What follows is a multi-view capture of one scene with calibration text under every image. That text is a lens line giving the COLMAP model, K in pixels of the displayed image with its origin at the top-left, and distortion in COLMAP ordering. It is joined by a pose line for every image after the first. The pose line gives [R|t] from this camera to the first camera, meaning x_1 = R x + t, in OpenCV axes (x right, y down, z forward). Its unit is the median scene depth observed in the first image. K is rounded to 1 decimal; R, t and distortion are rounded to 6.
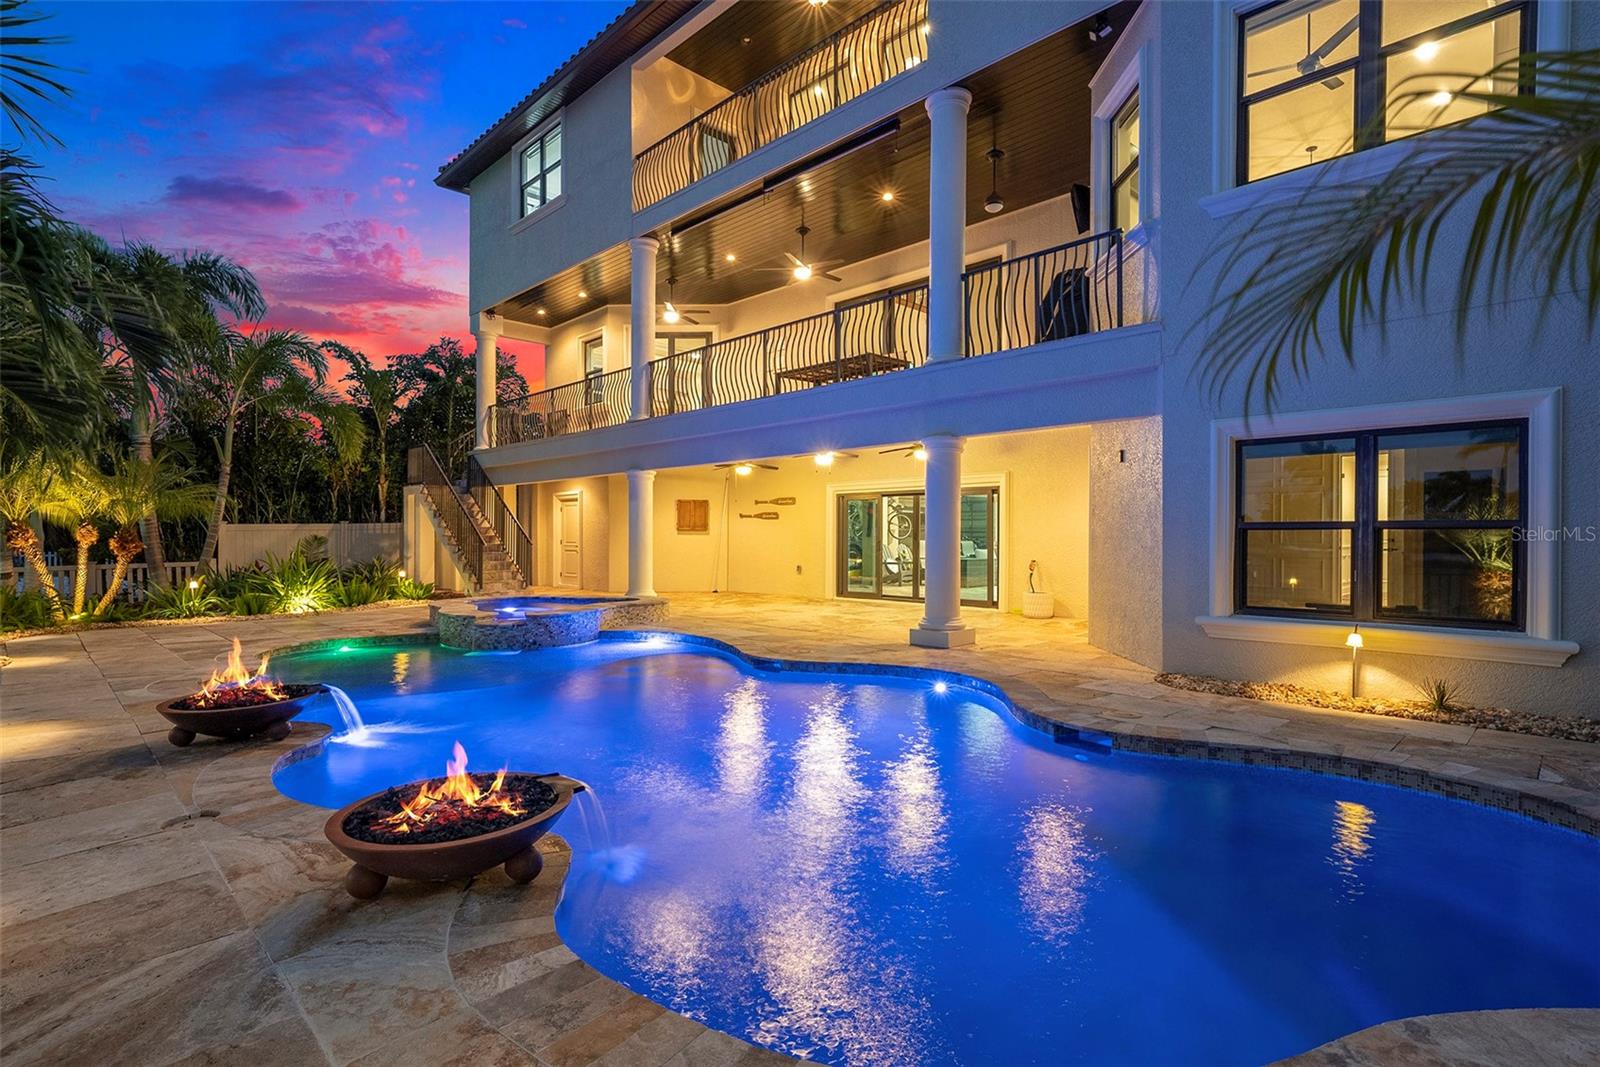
lens RADIAL K [[769.4, 0, 795.9], [0, 769.4, 542.0], [0, 0, 1]] dist [0.001432, 0.002784]
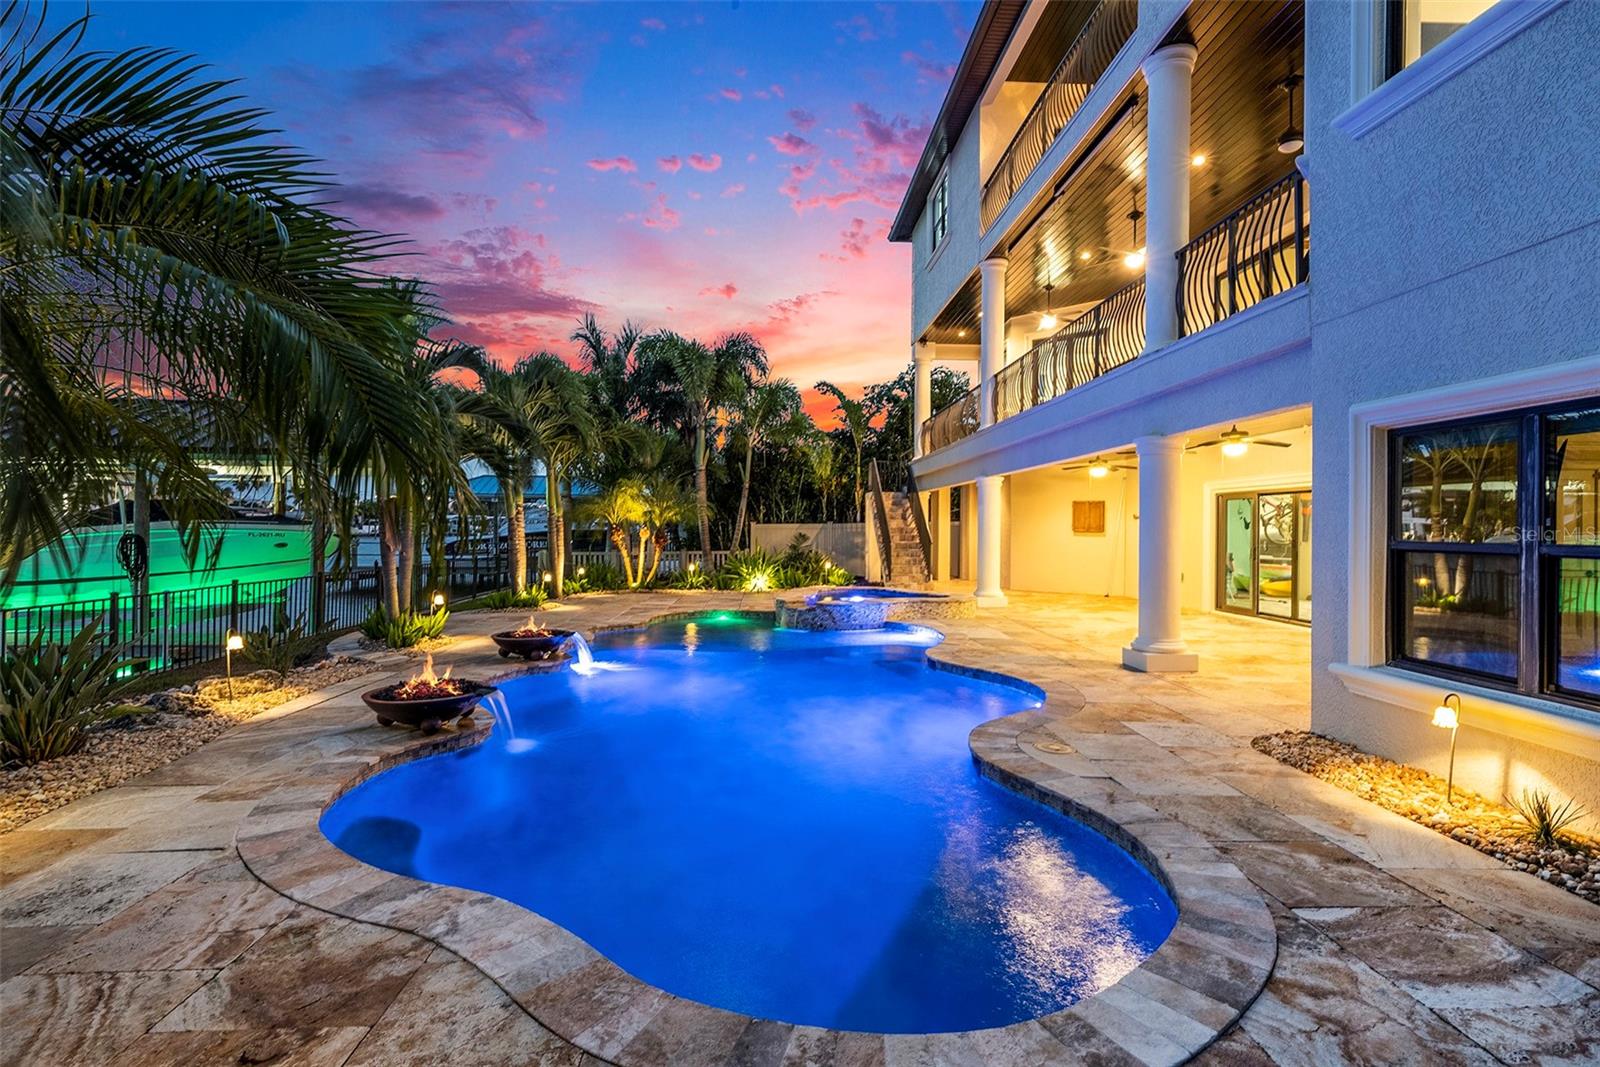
lens RADIAL K [[769.4, 0, 807.4], [0, 769.4, 522.3], [0, 0, 1]] dist [0.001432, 0.002784]
pose [[0.743513, 0.001067, -0.668721, 0.329040], [-0.012579, 0.999844, -0.012391, -0.013707], [0.668603, 0.017624, 0.743410, 0.042242]]
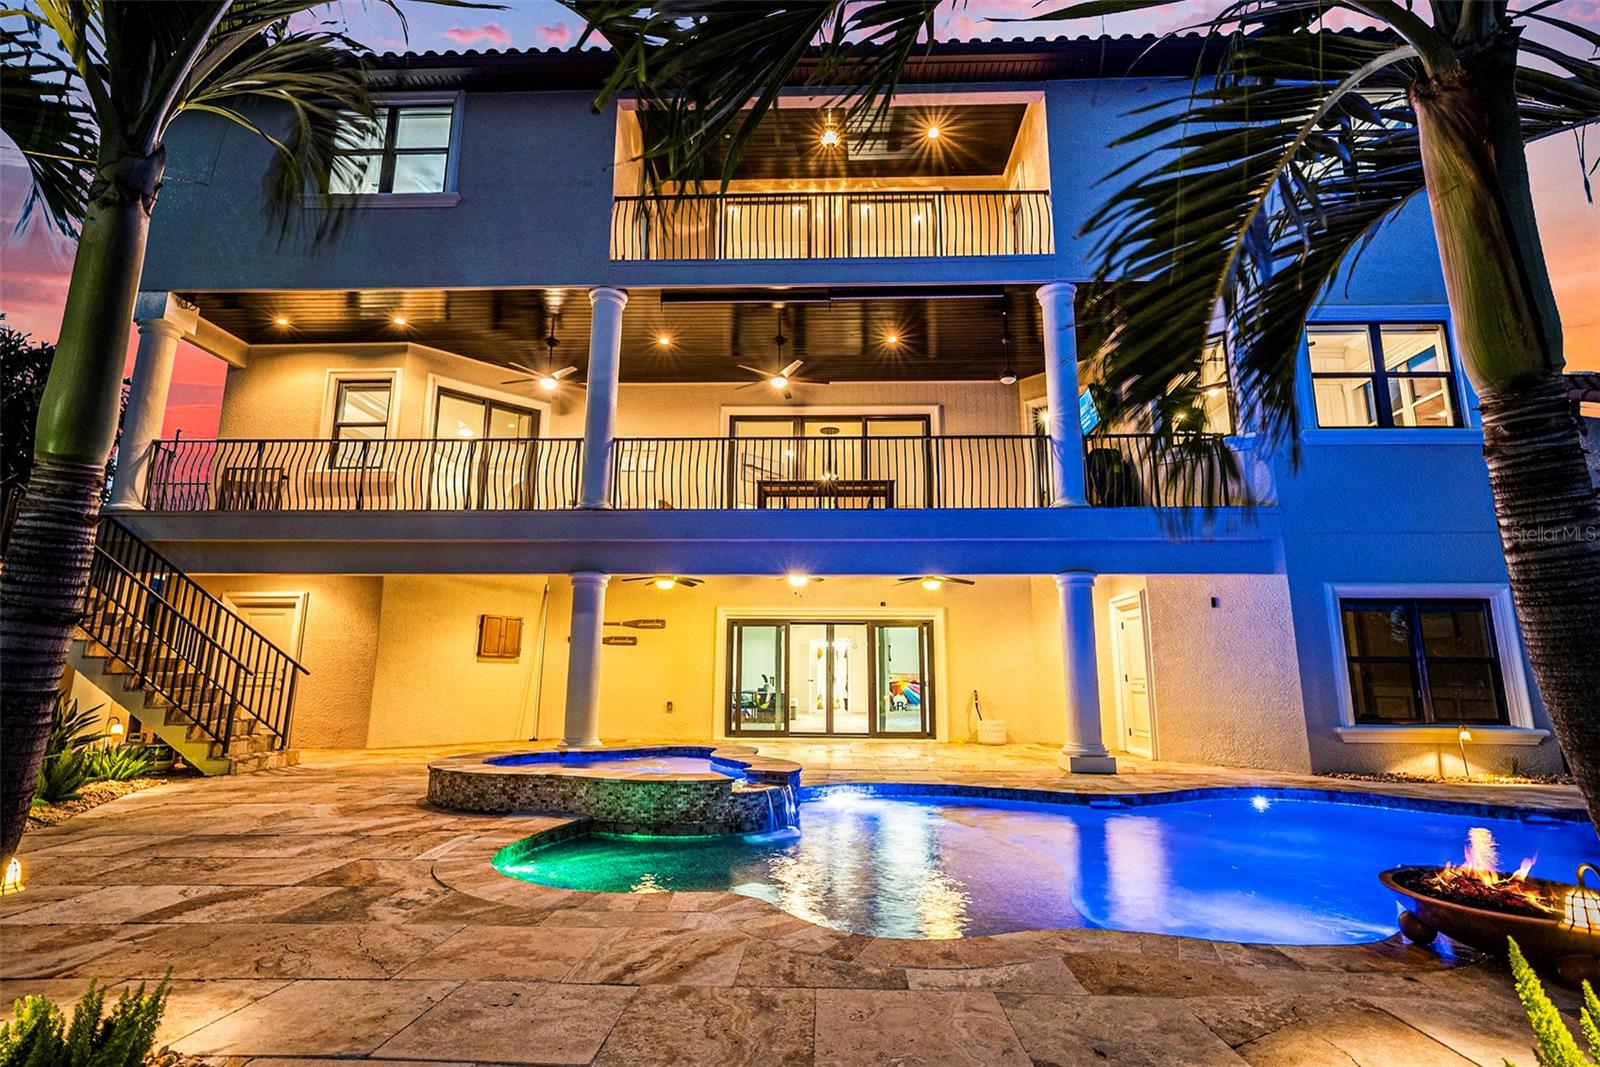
lens RADIAL K [[769.4, 0, 793.8], [0, 769.4, 527.4], [0, 0, 1]] dist [0.001432, 0.002784]
pose [[0.732956, 0.134472, 0.666853, -0.570271], [-0.000959, 0.980471, -0.196660, 0.010871], [-0.680275, 0.143504, 0.718771, 0.322401]]
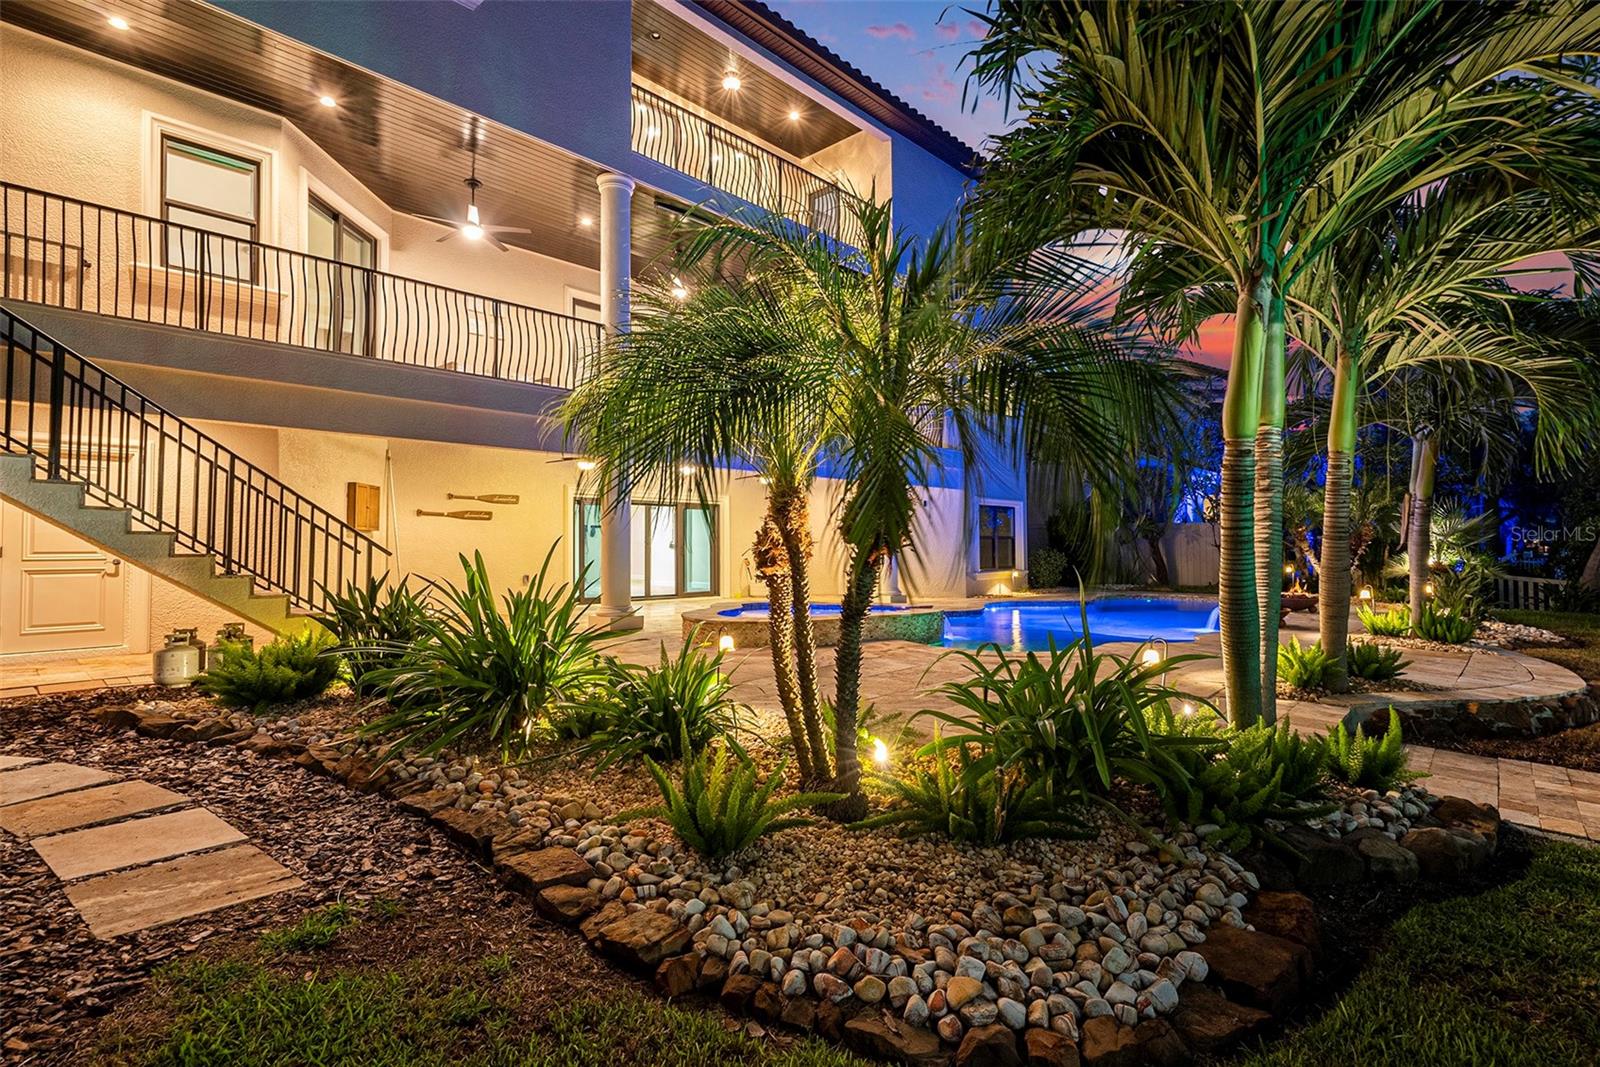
lens RADIAL K [[769.4, 0, 804.0], [0, 769.4, 527.7], [0, 0, 1]] dist [0.001432, 0.002784]
pose [[-0.026573, 0.024475, 0.999347, -1.027466], [0.012381, 0.999632, -0.024153, 0.002608], [-0.999570, 0.011732, -0.026866, 0.835848]]
